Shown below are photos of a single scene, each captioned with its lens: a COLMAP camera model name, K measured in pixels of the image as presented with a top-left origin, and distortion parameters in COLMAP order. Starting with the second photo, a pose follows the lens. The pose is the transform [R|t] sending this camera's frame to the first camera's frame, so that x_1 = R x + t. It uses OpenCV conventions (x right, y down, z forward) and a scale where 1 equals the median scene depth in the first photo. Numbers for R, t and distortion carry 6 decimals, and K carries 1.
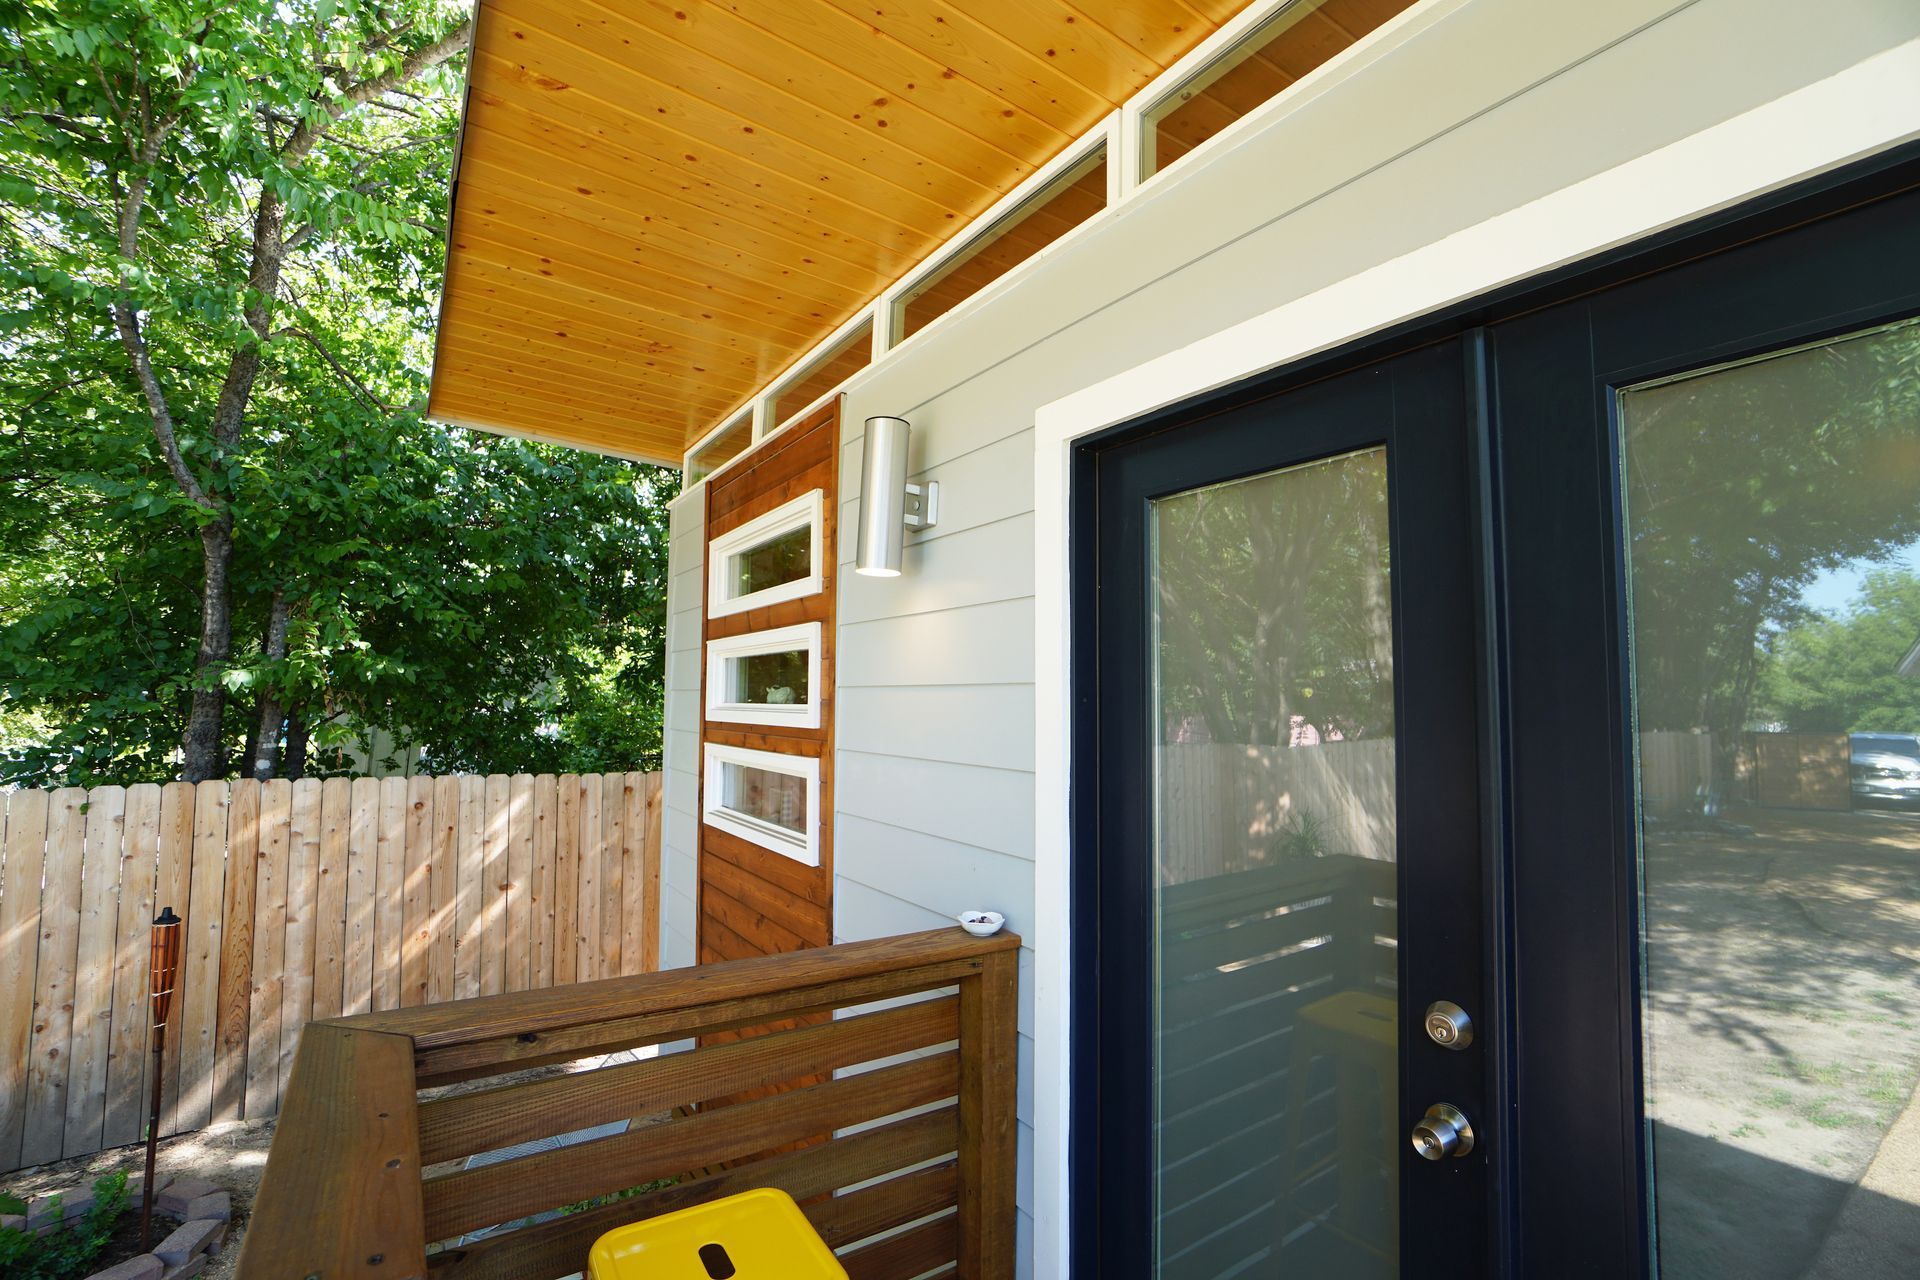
lens RADIAL K [[846.6, 0, 951.8], [0, 846.6, 645.4], [0, 0, 1]] dist [-0.061205, 0.021740]
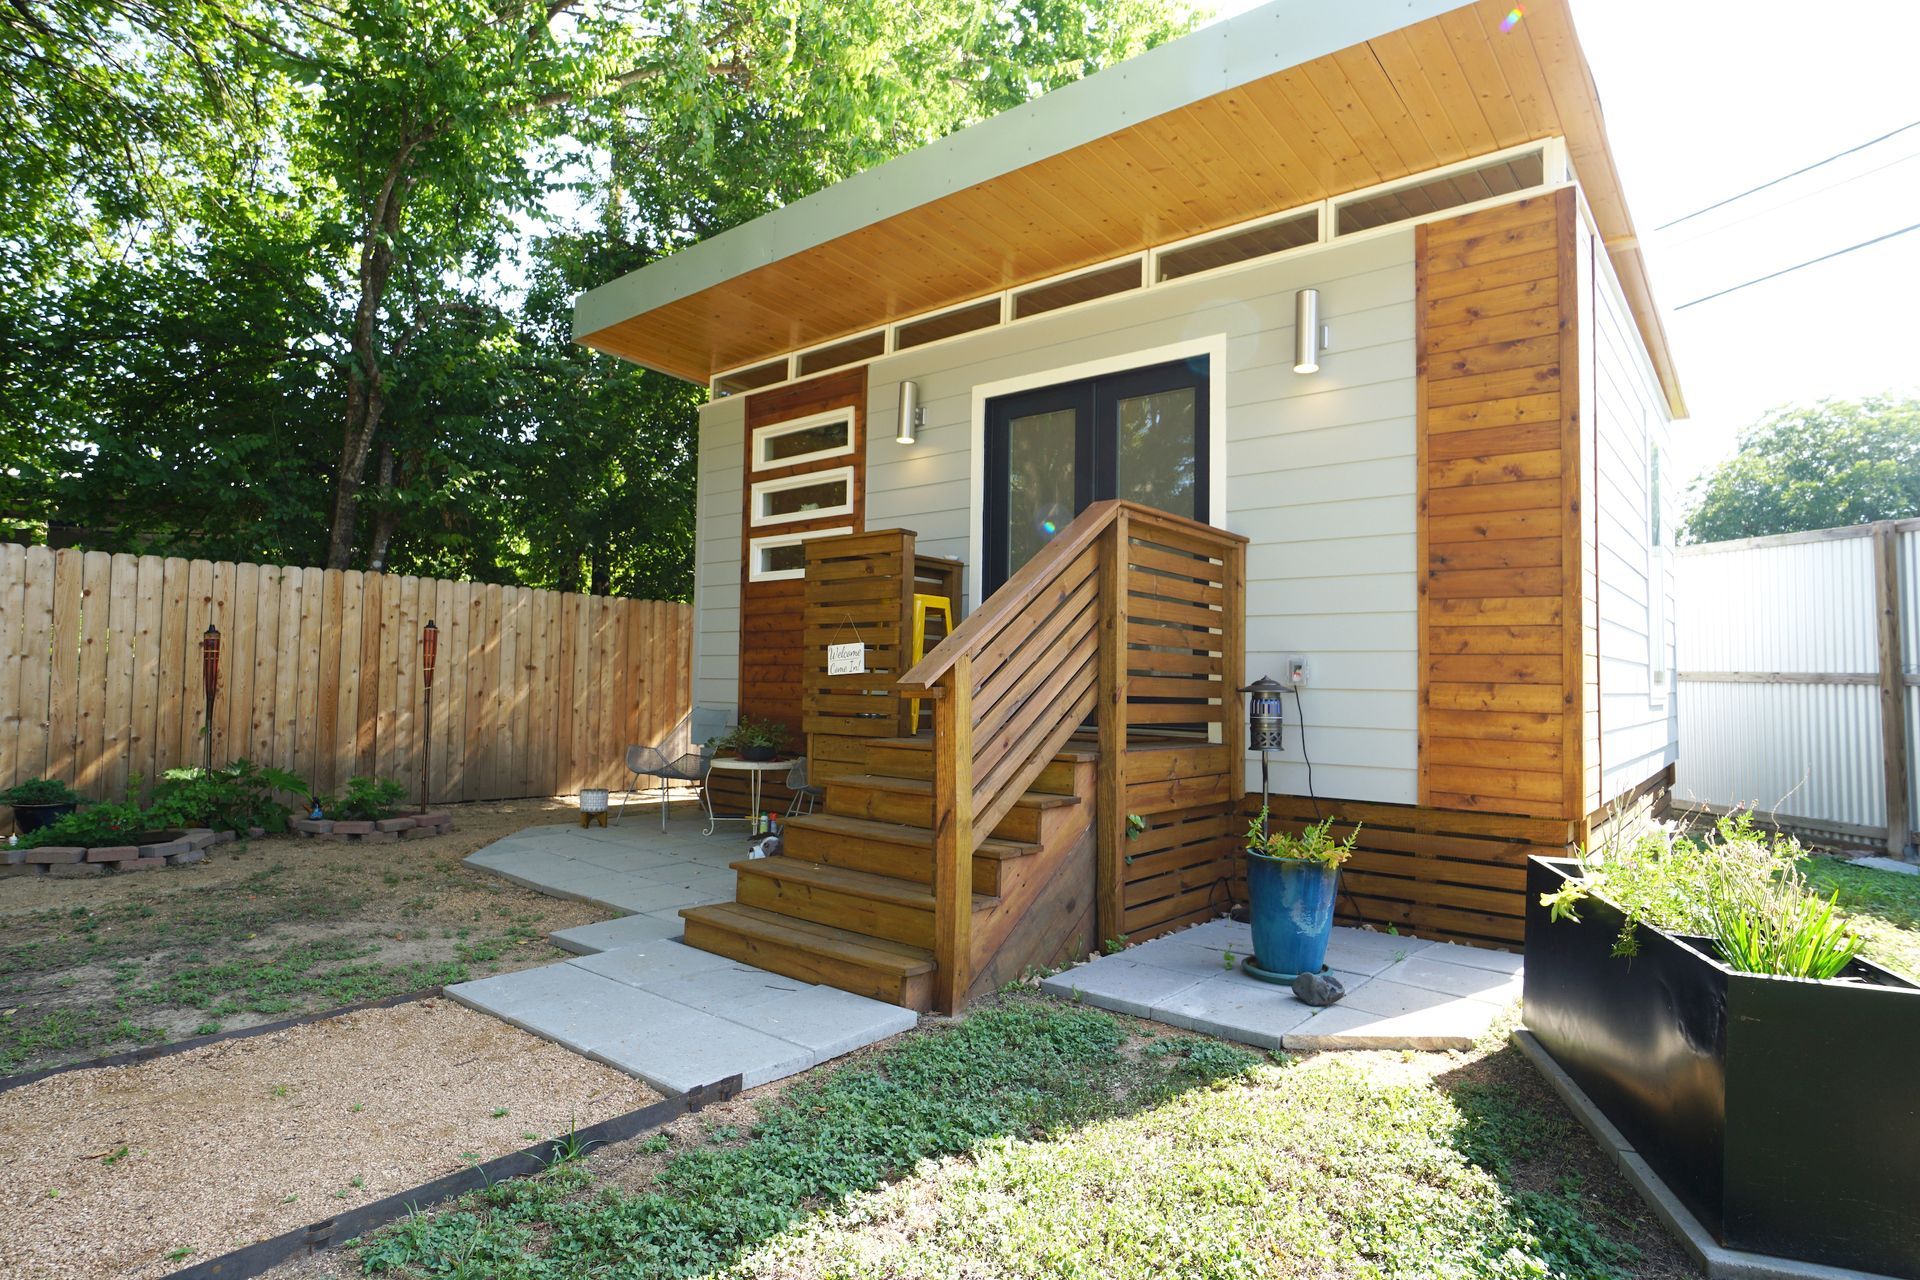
lens RADIAL K [[1031.7, 0, 947.8], [0, 1031.7, 646.4], [0, 0, 1]] dist [-0.003021, -0.000722]
pose [[0.960135, 0.017904, 0.278964, -0.529220], [-0.026226, 0.999315, 0.026128, 0.293758], [-0.278305, -0.032402, 0.959946, -1.354670]]
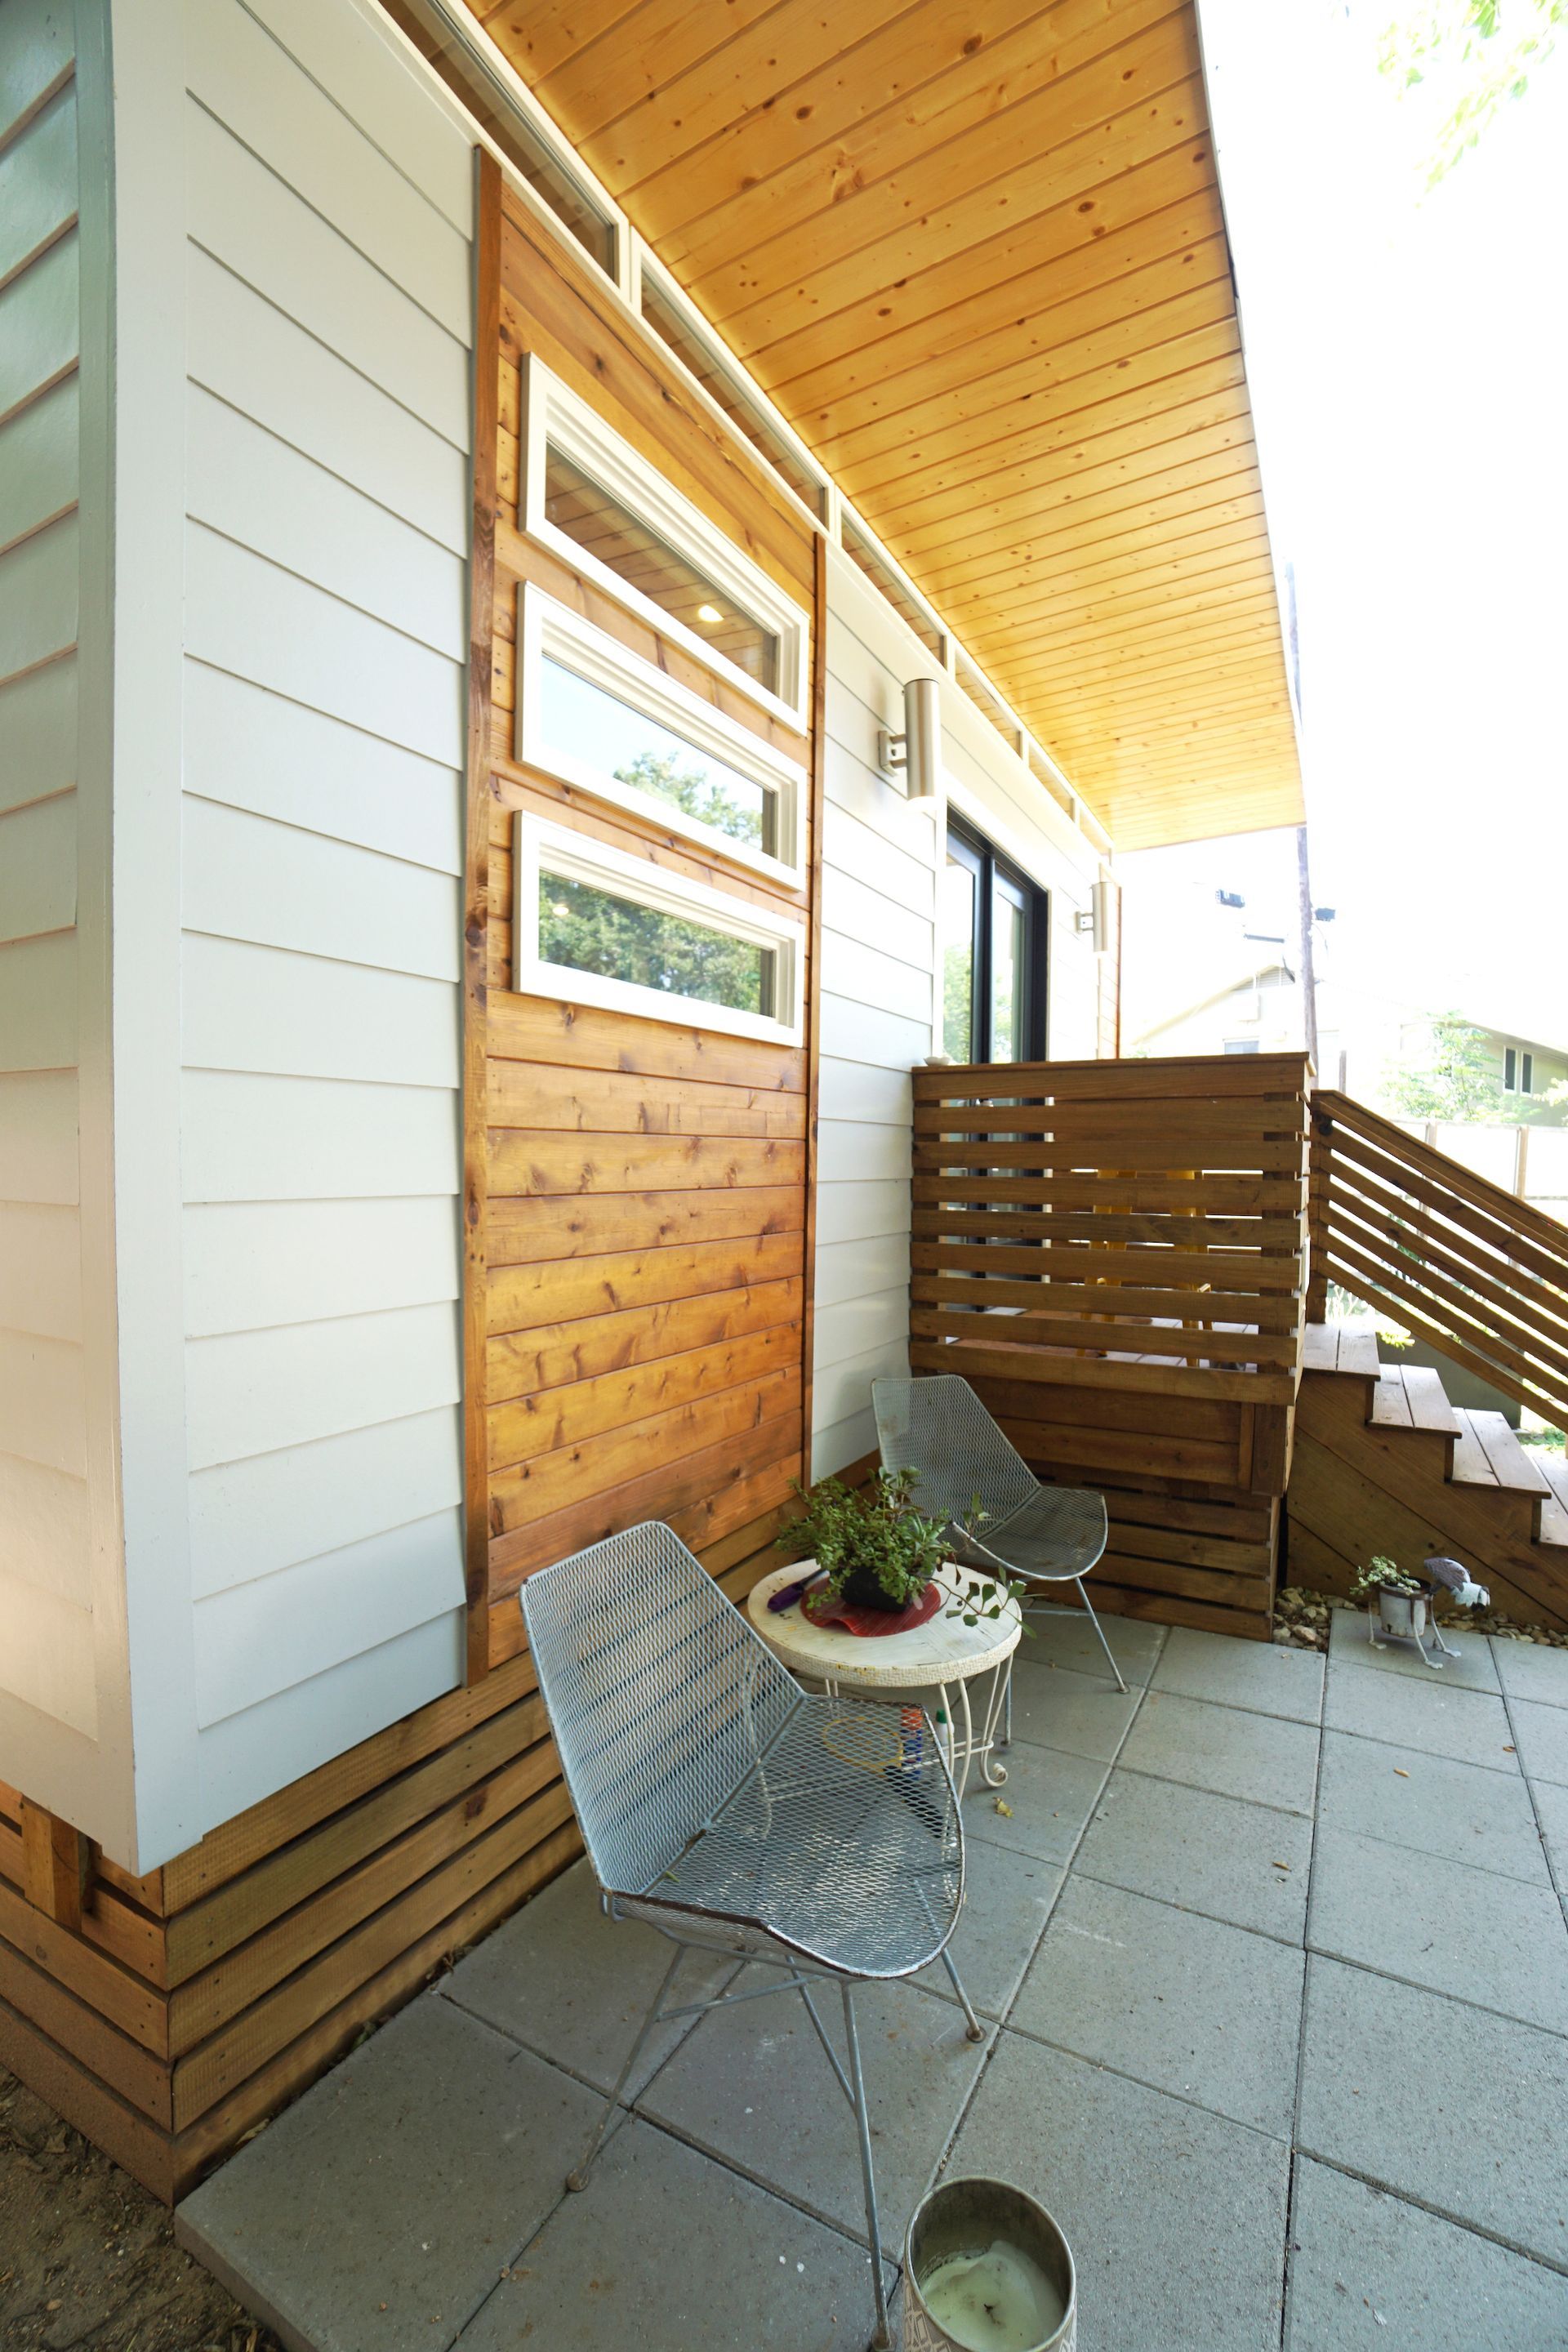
lens RADIAL K [[1037.0, 0, 766.8], [0, 1037.0, 1211.8], [0, 0, 1]] dist [-0.061205, 0.021740]
pose [[-0.441077, -0.054349, 0.895822, -0.884493], [-0.063974, 0.997530, 0.029021, 0.315940], [-0.895186, -0.044509, -0.443464, 1.172525]]
